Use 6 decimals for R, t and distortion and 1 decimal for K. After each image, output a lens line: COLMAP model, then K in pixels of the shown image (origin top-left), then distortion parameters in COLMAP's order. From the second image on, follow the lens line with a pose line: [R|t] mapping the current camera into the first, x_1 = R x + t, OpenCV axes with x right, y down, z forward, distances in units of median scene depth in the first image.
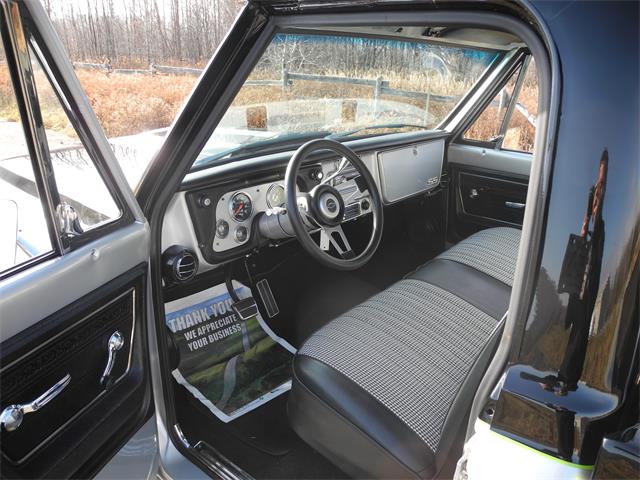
lens RADIAL K [[522.1, 0, 319.6], [0, 522.1, 243.9], [0, 0, 1]] dist [-0.143267, 0.110407]
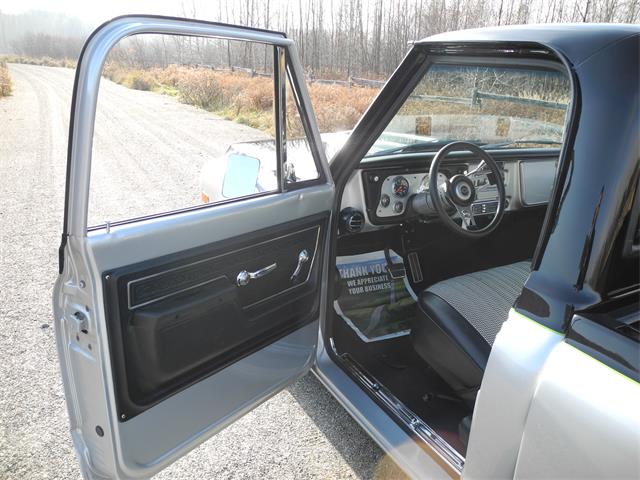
lens RADIAL K [[522.1, 0, 322.1], [0, 522.1, 238.9], [0, 0, 1]] dist [-0.143267, 0.110407]
pose [[0.937493, 0.127363, -0.323860, 0.103928], [-0.139071, 0.990195, -0.013166, 0.098845], [0.319008, 0.057383, 0.946013, -0.317085]]
